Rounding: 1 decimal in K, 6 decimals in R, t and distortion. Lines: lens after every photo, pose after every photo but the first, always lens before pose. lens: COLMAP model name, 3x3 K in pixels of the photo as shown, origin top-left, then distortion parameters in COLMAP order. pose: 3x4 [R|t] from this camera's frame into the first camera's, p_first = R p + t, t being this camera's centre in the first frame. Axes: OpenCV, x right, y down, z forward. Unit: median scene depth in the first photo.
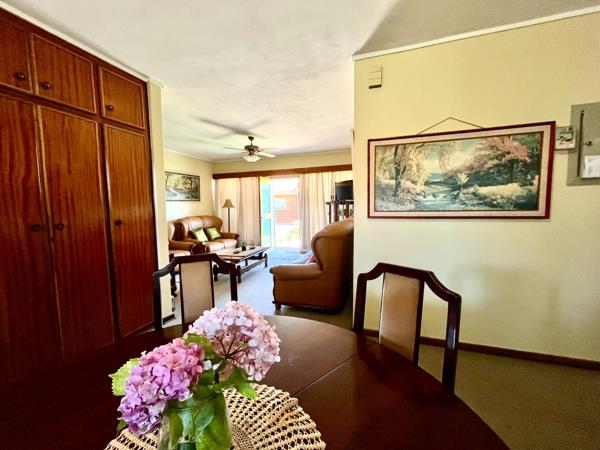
lens RADIAL K [[243.7, 0, 300.0], [0, 243.7, 225.0], [0, 0, 1]] dist [-0.001797, -0.000355]
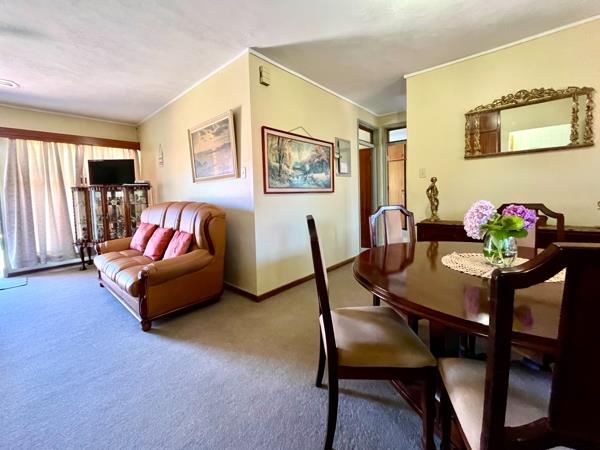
lens RADIAL K [[251.0, 0, 299.5], [0, 251.0, 206.2], [0, 0, 1]] dist [-0.000838, -0.000102]
pose [[0.380235, -0.037764, 0.924119, -0.367255], [0.096053, 0.995376, 0.001154, 0.021711], [-0.919889, 0.088326, 0.382104, 0.194414]]
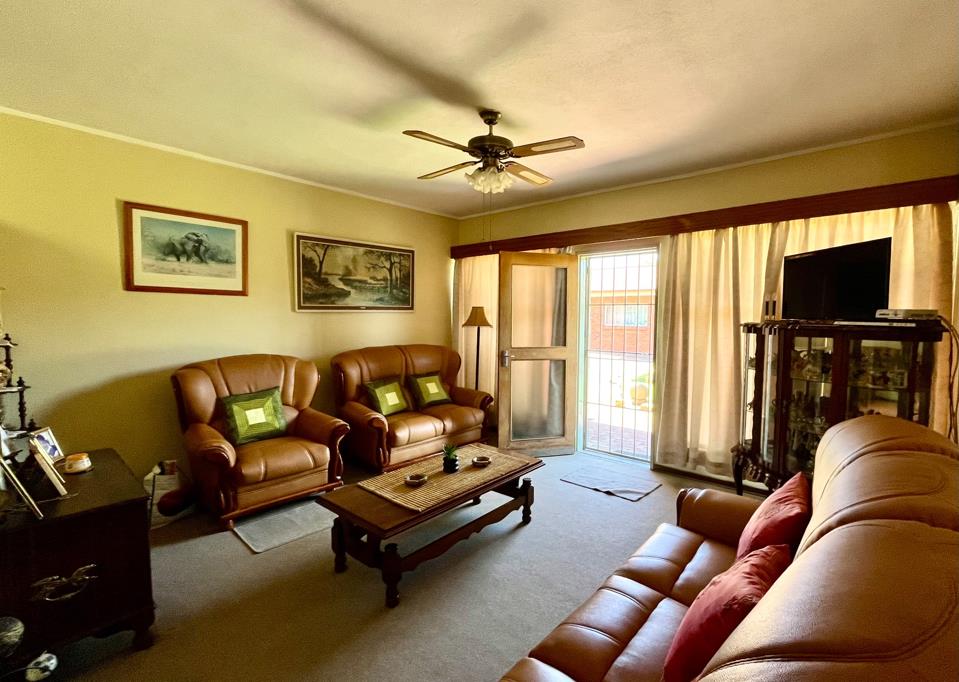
lens RADIAL K [[427.4, 0, 522.7], [0, 427.4, 341.5], [0, 0, 1]] dist [-0.001248, -0.000255]
pose [[0.934269, 0.049495, -0.353117, 0.046345], [-0.055666, 0.998422, -0.007336, -0.065119], [0.352197, 0.026510, 0.935551, 0.506869]]
